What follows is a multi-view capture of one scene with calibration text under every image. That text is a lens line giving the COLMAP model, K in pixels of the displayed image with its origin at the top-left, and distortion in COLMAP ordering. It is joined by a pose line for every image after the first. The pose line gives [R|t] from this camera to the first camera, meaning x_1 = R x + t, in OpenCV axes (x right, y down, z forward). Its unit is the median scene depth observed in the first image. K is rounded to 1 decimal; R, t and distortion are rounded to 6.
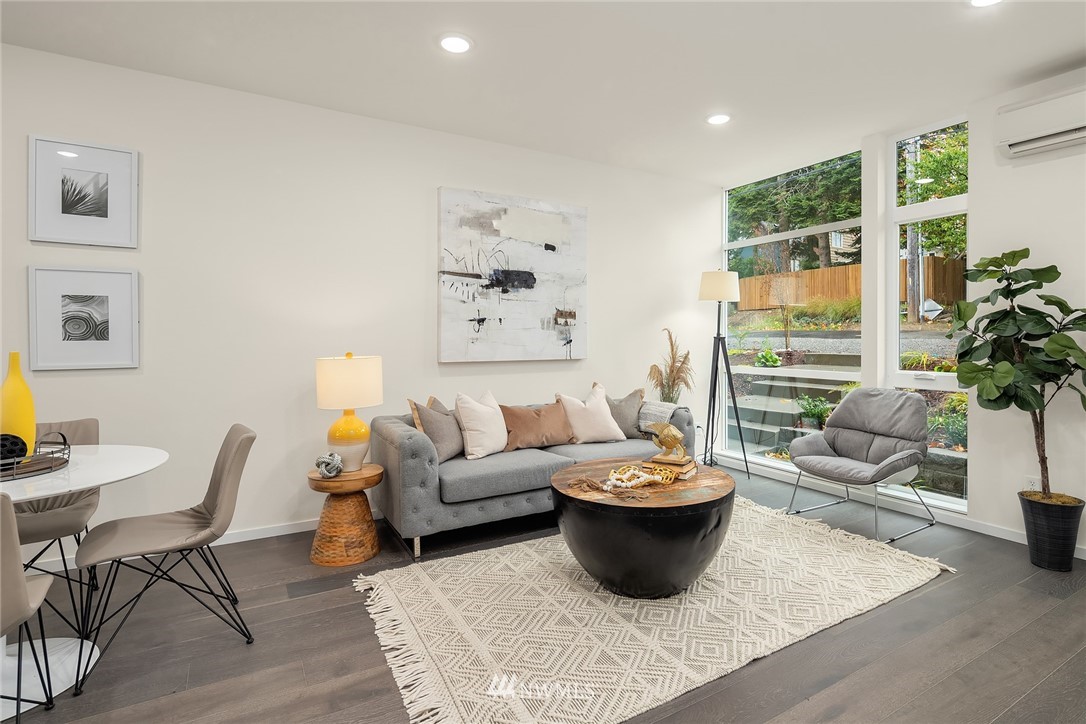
lens RADIAL K [[527.6, 0, 523.8], [0, 527.6, 343.0], [0, 0, 1]] dist [0.004866, -0.004819]
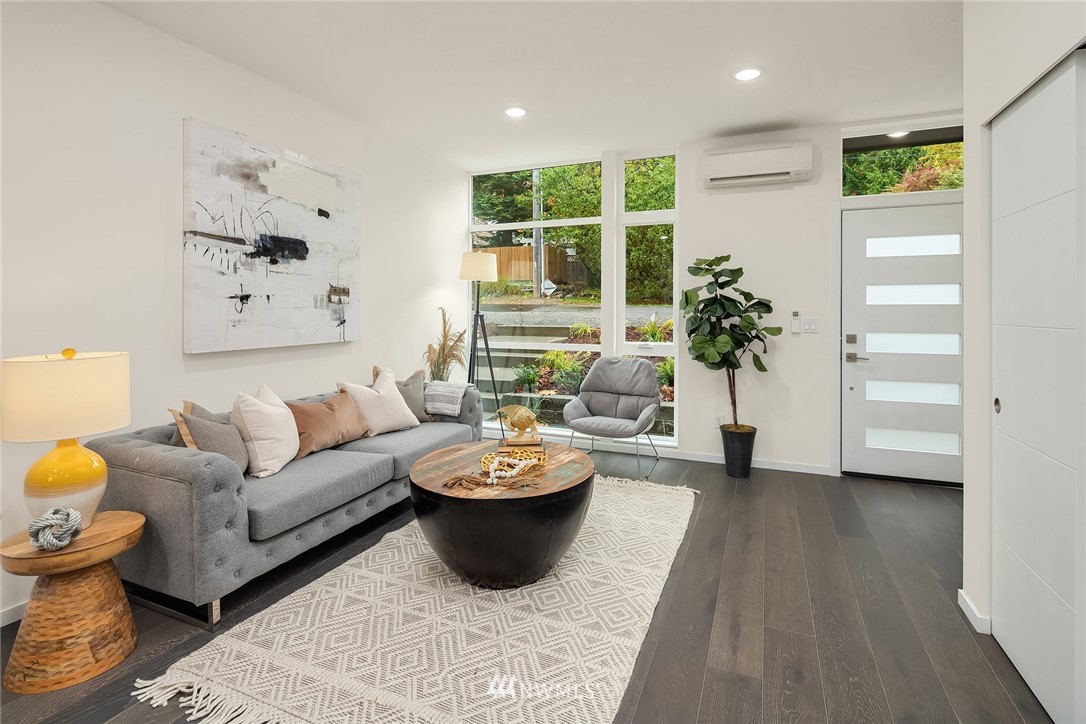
lens RADIAL K [[527.6, 0, 530.2], [0, 527.6, 311.8], [0, 0, 1]] dist [0.004866, -0.004819]
pose [[0.805905, -0.003850, 0.592032, -0.251154], [0.007444, 0.999966, -0.003630, -0.019067], [-0.591998, 0.007332, 0.805906, 0.136562]]
